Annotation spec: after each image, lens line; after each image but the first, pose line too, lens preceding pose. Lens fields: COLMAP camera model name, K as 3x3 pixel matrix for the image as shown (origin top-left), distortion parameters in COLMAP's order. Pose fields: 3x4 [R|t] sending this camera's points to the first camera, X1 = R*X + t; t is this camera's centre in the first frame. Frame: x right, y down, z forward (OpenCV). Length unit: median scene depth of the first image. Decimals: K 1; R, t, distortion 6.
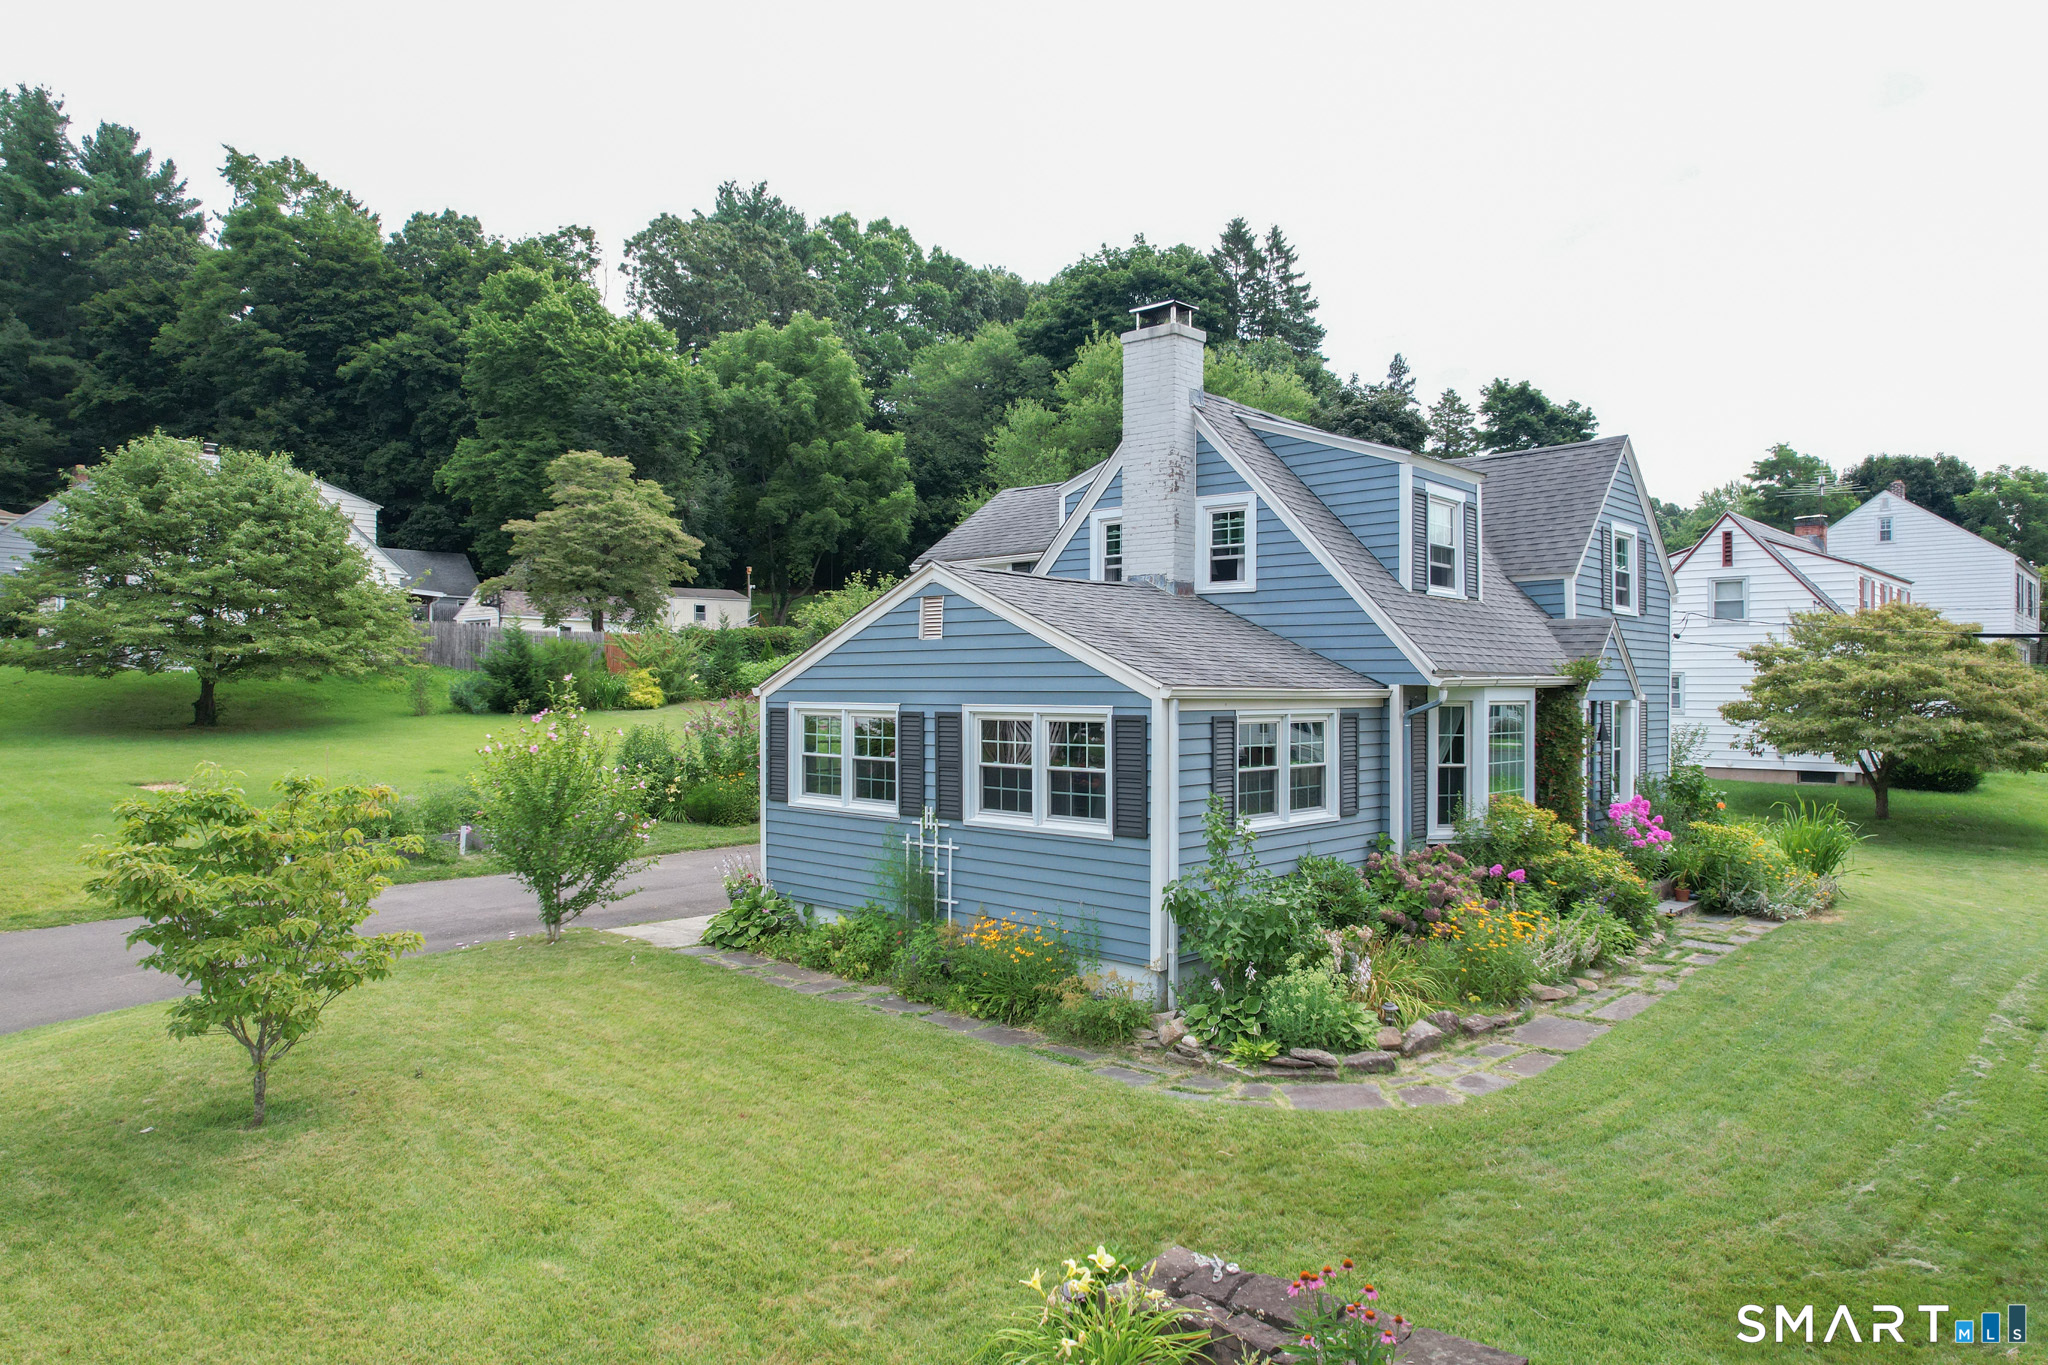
lens RADIAL K [[1313.8, 0, 1042.5], [0, 1313.8, 678.8], [0, 0, 1]] dist [-0.071521, 0.068488]
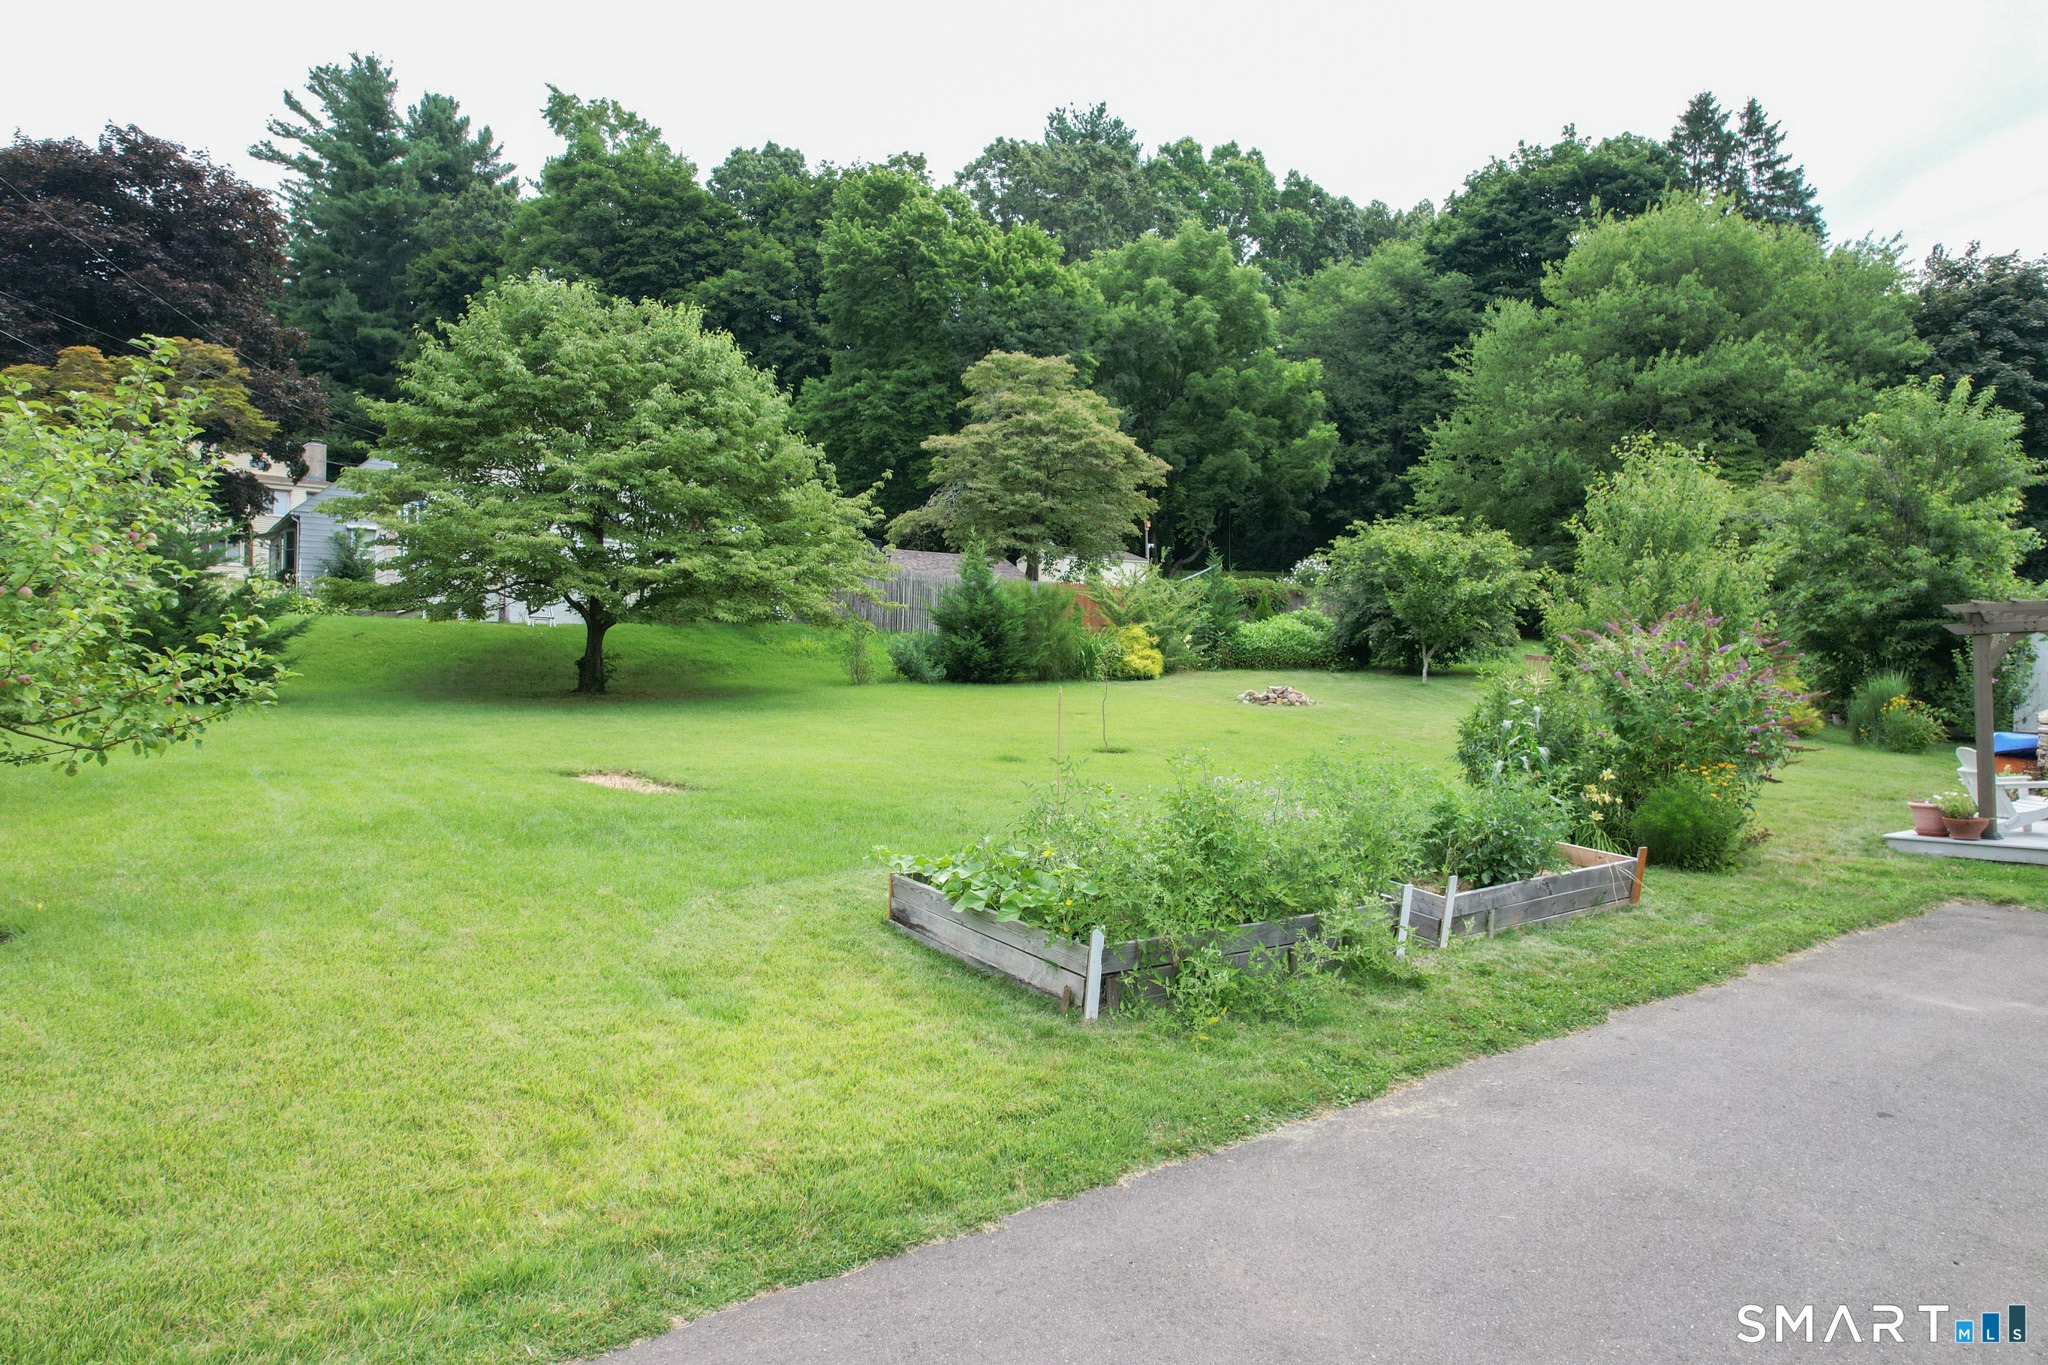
lens RADIAL K [[1313.8, 0, 1037.0], [0, 1313.8, 681.6], [0, 0, 1]] dist [-0.071521, 0.068488]
pose [[0.984628, 0.000954, -0.174663, -0.137896], [-0.001089, 0.999999, -0.000677, 0.014428], [0.174662, 0.000856, 0.984628, 0.165492]]
